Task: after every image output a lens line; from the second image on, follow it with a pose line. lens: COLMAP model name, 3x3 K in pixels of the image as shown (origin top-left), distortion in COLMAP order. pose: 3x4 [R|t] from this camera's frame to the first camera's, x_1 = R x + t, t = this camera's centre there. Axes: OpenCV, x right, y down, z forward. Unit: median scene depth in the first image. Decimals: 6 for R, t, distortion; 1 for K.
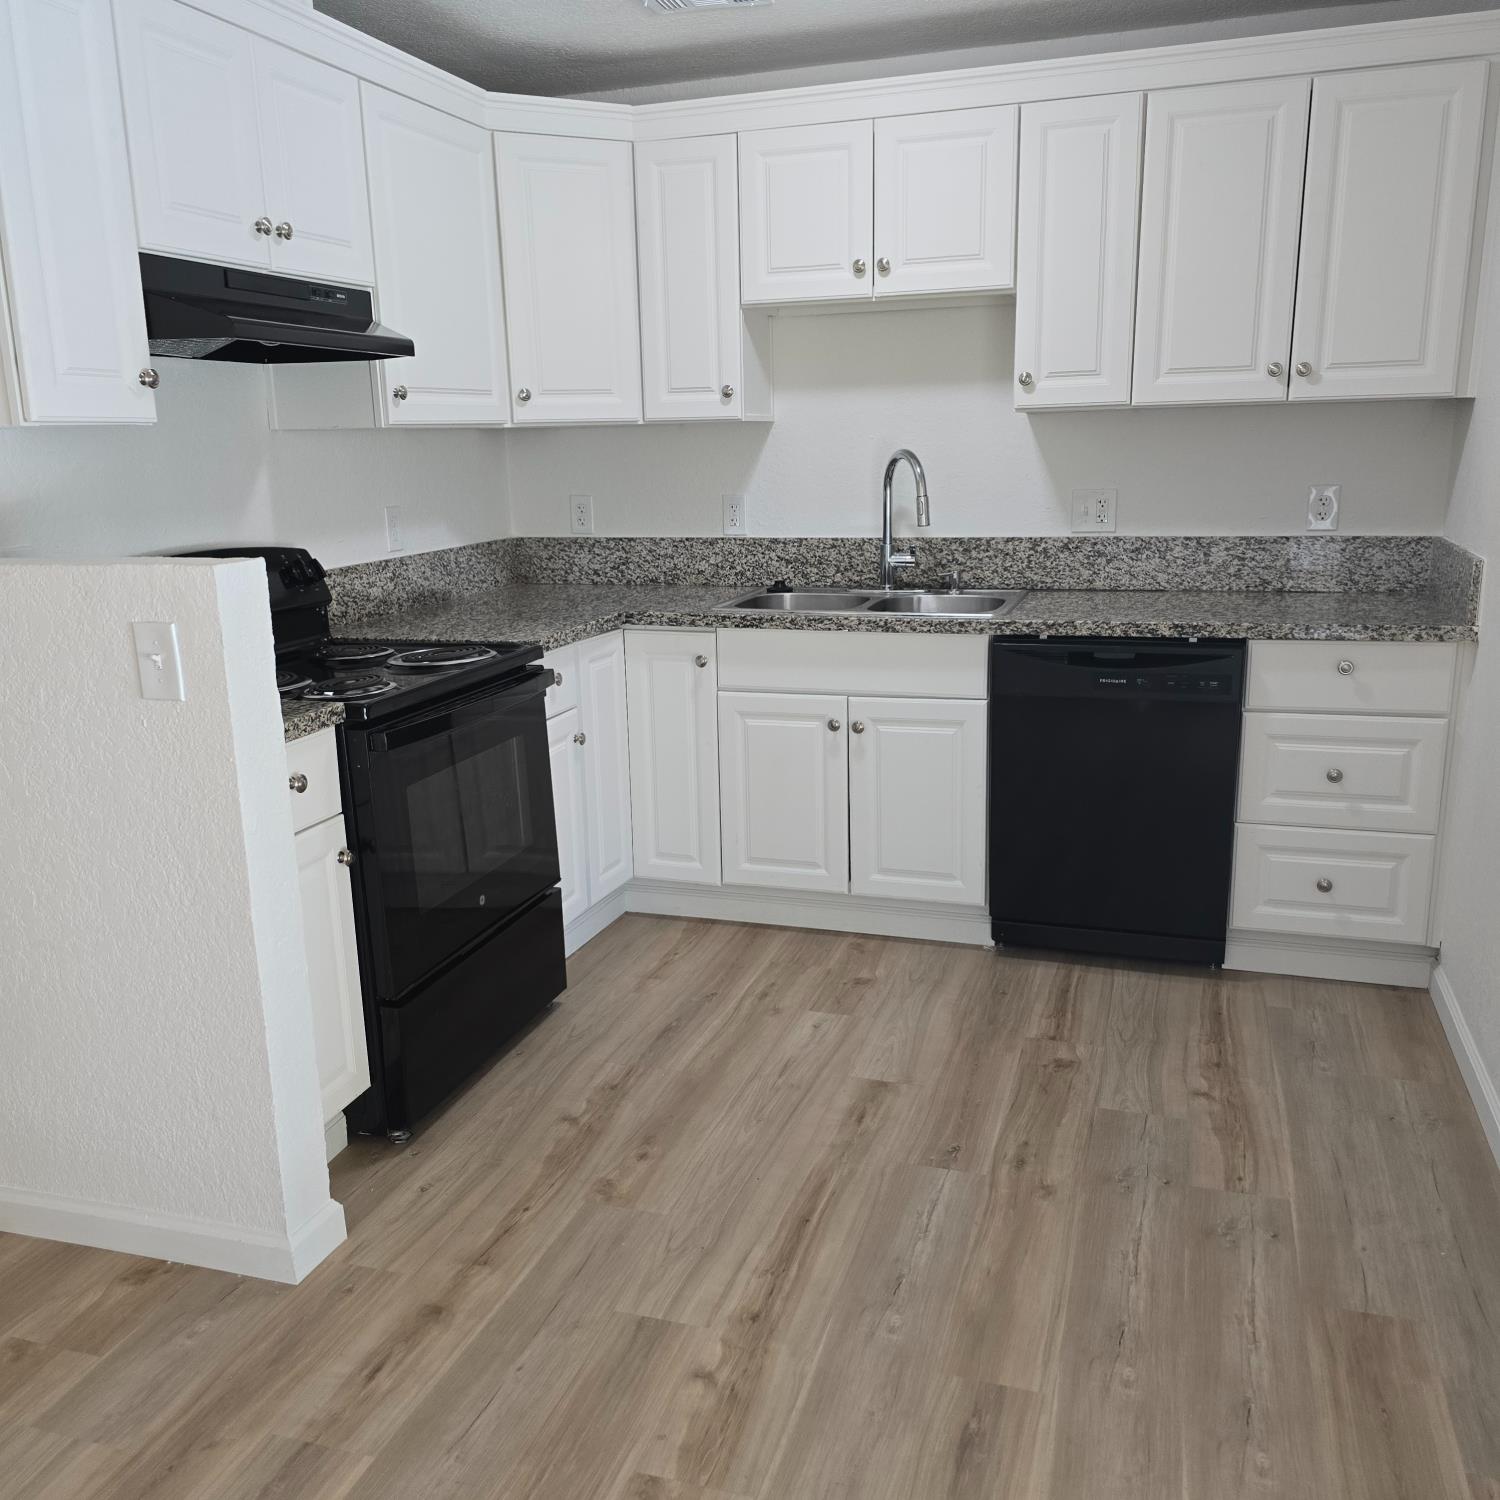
lens RADIAL K [[1357.9, 0, 758.8], [0, 1357.9, 762.1], [0, 0, 1]] dist [0.084228, -0.103476]
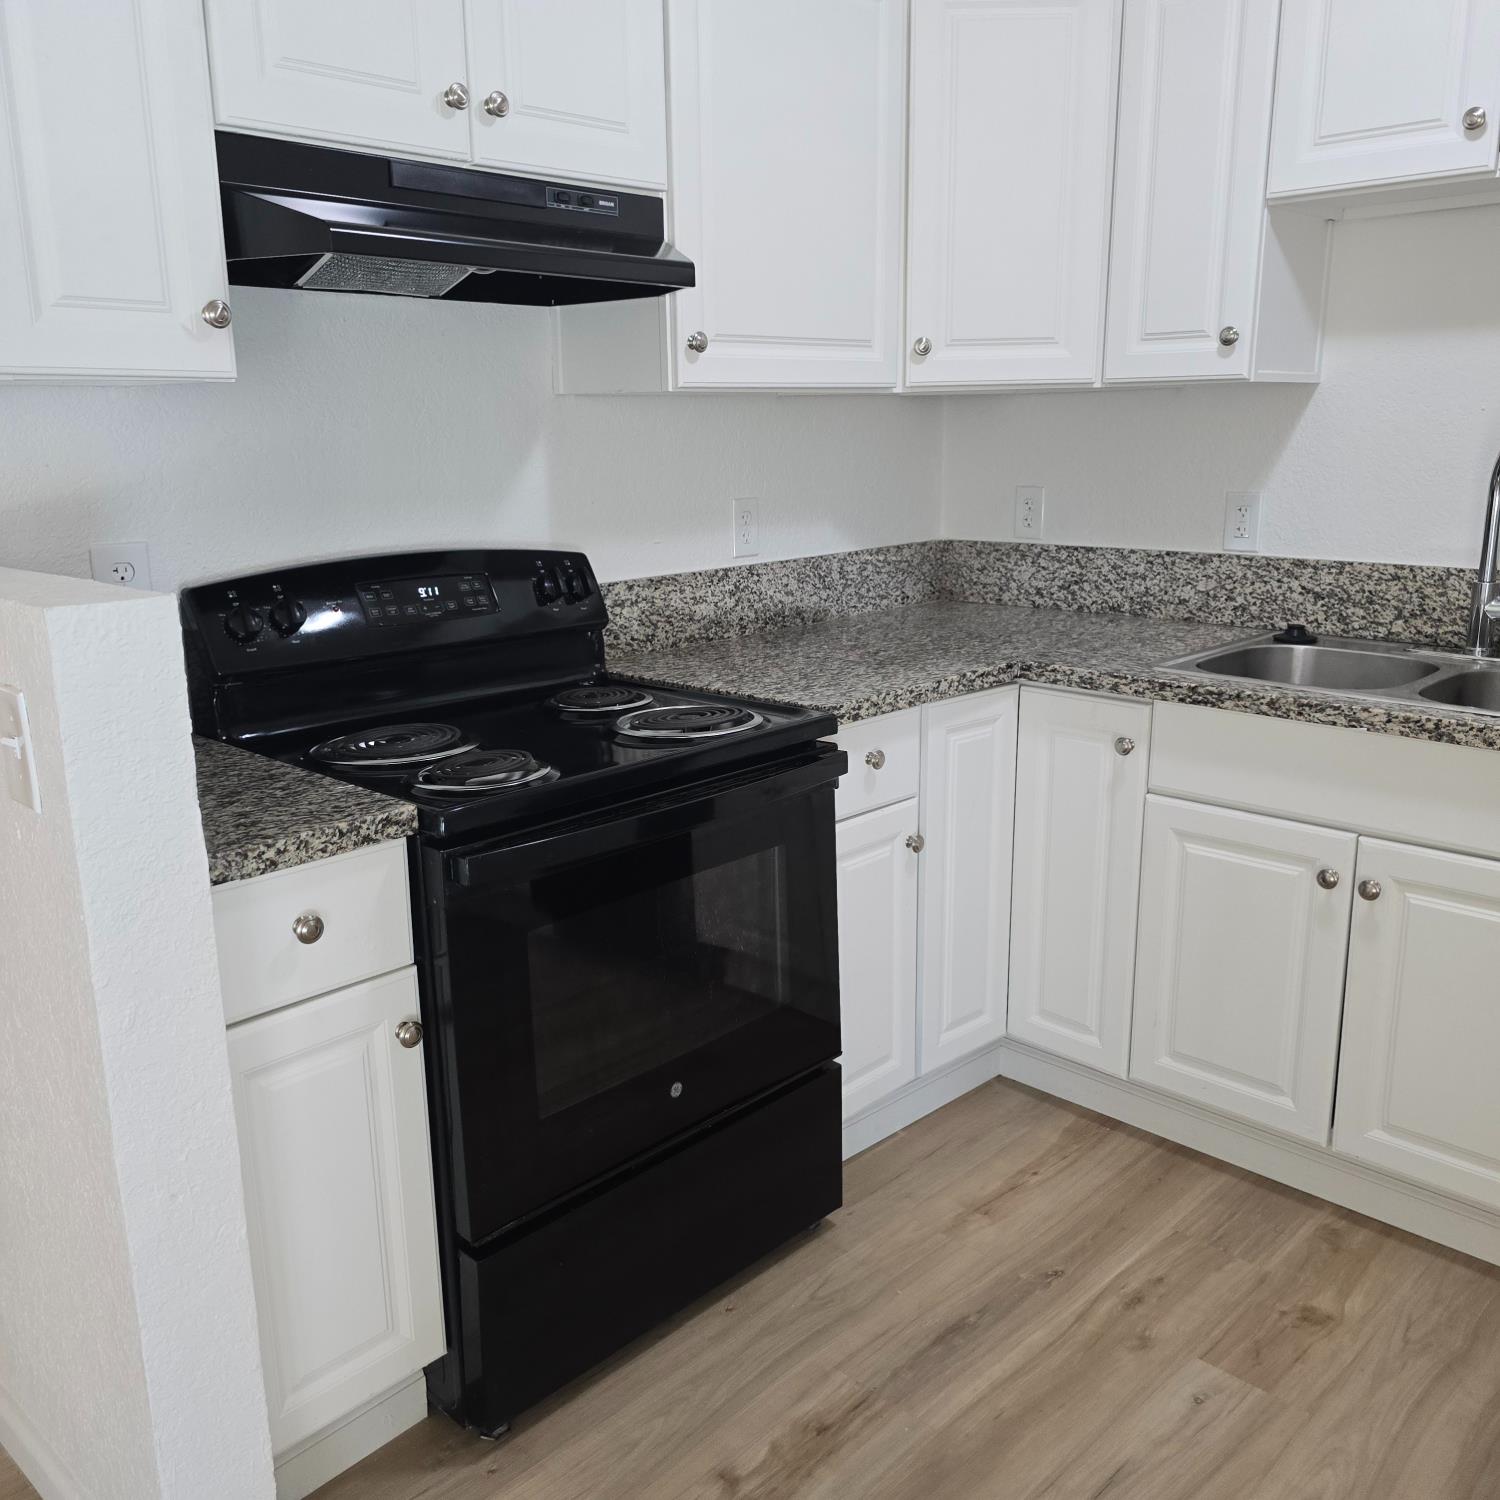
lens RADIAL K [[1357.9, 0, 748.3], [0, 1357.9, 757.5], [0, 0, 1]] dist [0.084228, -0.103476]
pose [[0.892858, 0.118326, -0.434516, 0.085031], [-0.112014, 0.992893, 0.040211, -0.076853], [0.436186, 0.012770, 0.899766, 0.331783]]
